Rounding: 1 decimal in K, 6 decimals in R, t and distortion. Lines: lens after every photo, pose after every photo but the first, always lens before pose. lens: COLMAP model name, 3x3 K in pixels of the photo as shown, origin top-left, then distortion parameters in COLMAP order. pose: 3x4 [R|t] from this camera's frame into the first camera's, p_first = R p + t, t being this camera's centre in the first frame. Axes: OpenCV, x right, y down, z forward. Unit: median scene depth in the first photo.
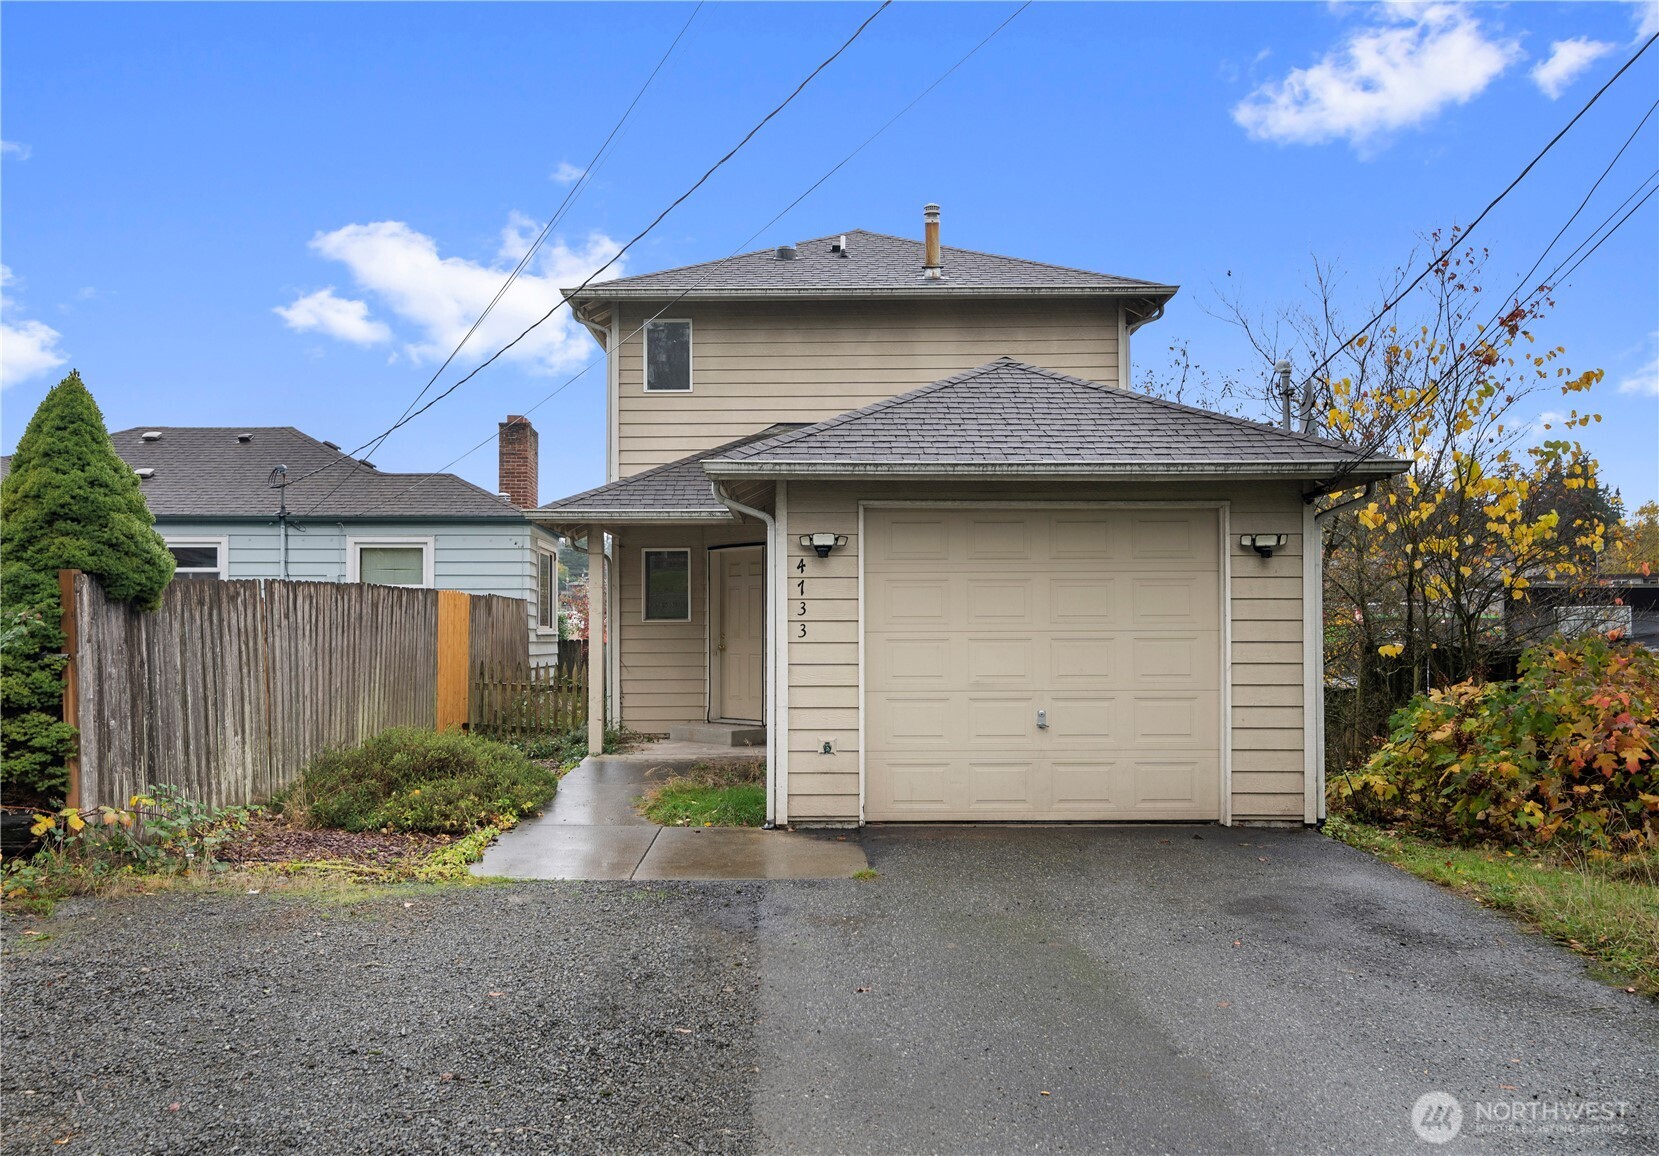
lens RADIAL K [[1387.9, 0, 829.6], [0, 1387.9, 581.3], [0, 0, 1]] dist [0.006602, -0.000898]
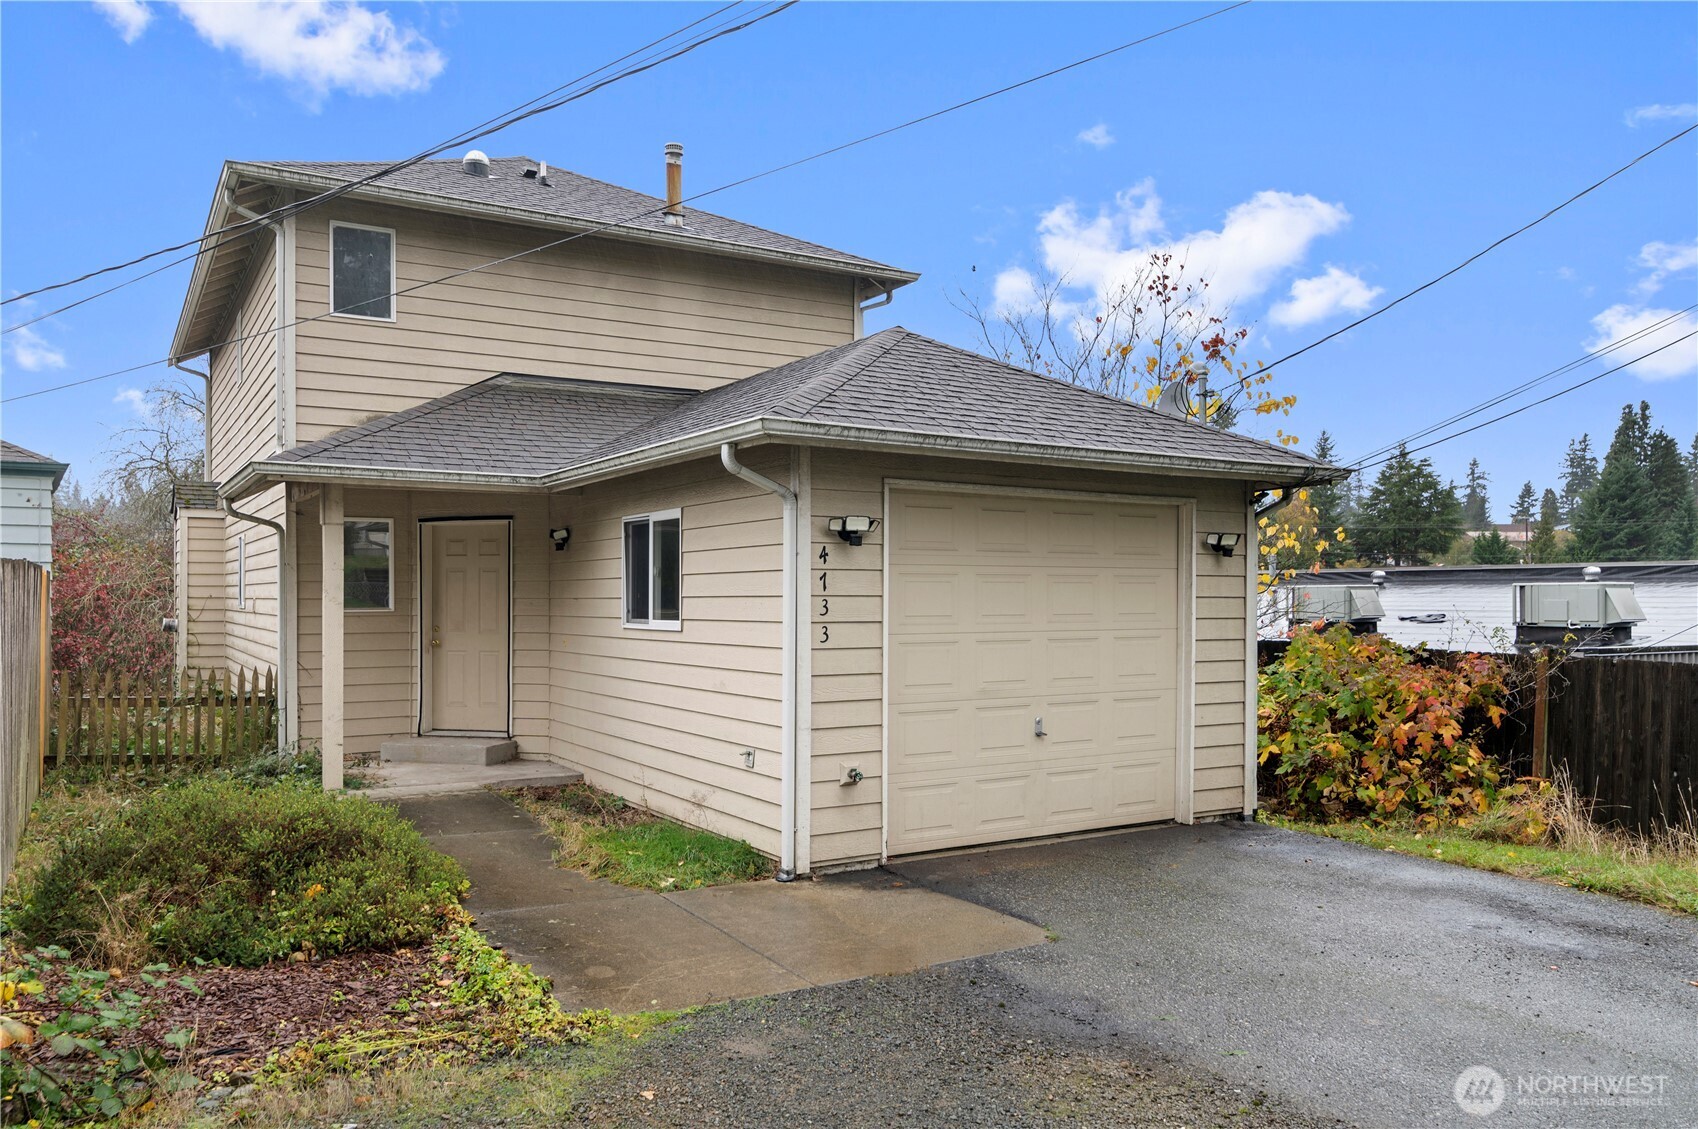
lens RADIAL K [[1271.1, 0, 849.2], [0, 1271.1, 600.7], [0, 0, 1]] dist [0.010356, 0.002856]
pose [[0.843149, 0.001614, 0.537678, -0.406965], [-0.021308, 0.999310, 0.030414, -0.007280], [-0.537258, -0.037101, 0.842602, 0.360155]]
